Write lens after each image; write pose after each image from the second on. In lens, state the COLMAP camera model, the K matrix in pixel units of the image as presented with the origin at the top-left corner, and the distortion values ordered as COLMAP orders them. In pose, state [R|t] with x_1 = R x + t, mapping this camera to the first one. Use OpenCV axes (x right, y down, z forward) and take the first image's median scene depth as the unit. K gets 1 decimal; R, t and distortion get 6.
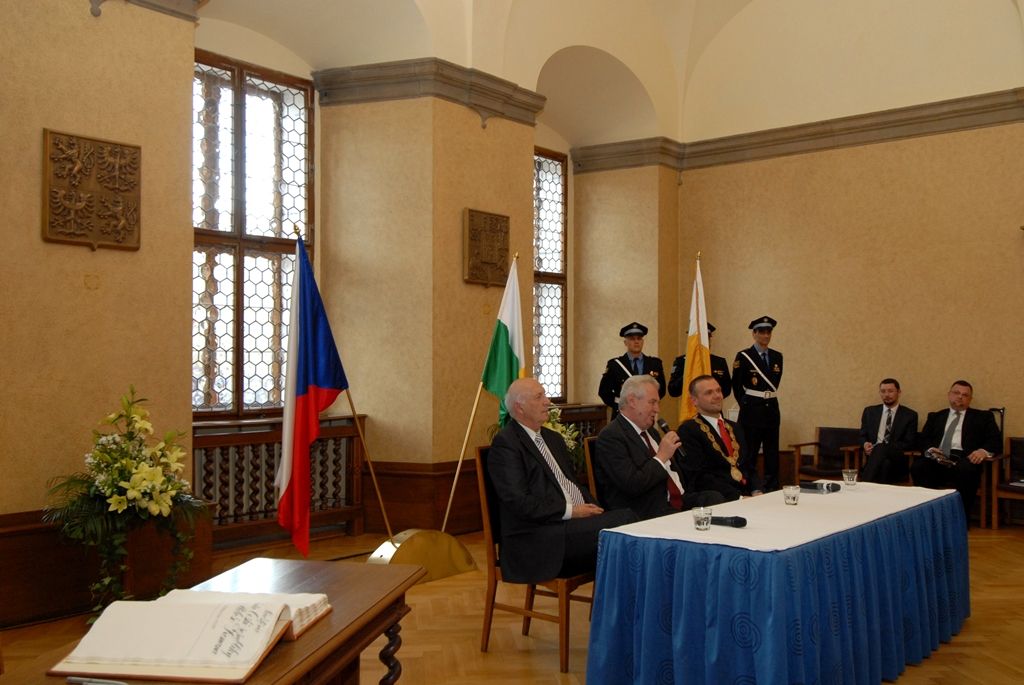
lens RADIAL K [[1007.1, 0, 518.0], [0, 1007.1, 341.8], [0, 0, 1]] dist [0.064755, -0.075460]
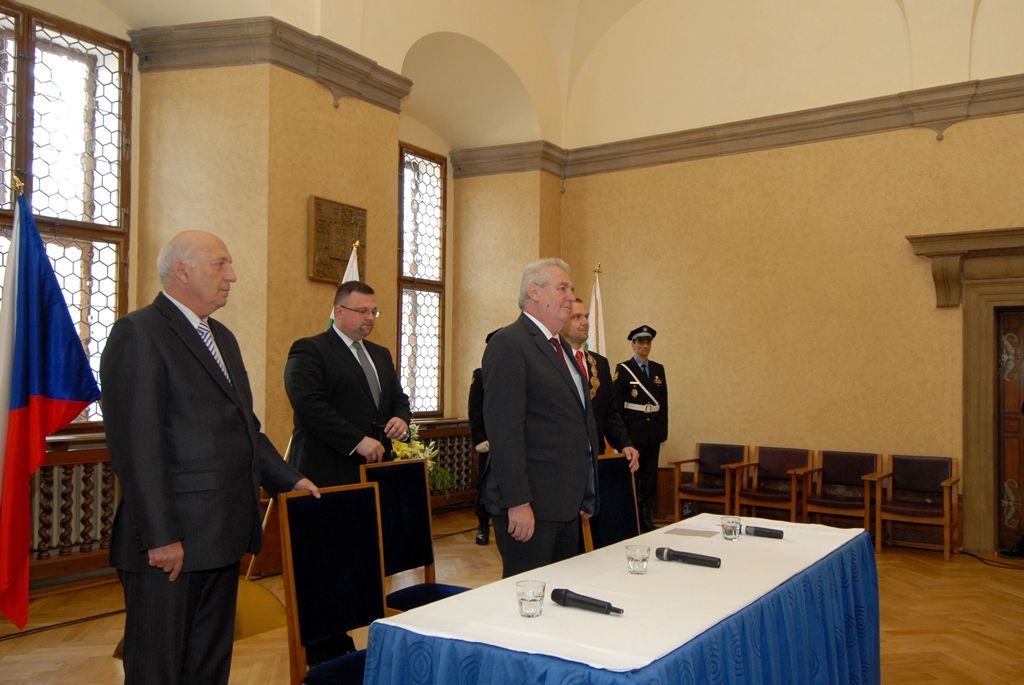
lens RADIAL K [[875.5, 0, 533.6], [0, 875.5, 356.4], [0, 0, 1]] dist [0.032843, -0.003549]
pose [[0.994669, 0.011507, 0.102477, 0.063761], [-0.010884, 0.999919, -0.006631, 0.010477], [-0.102545, 0.005480, 0.994713, 0.220589]]
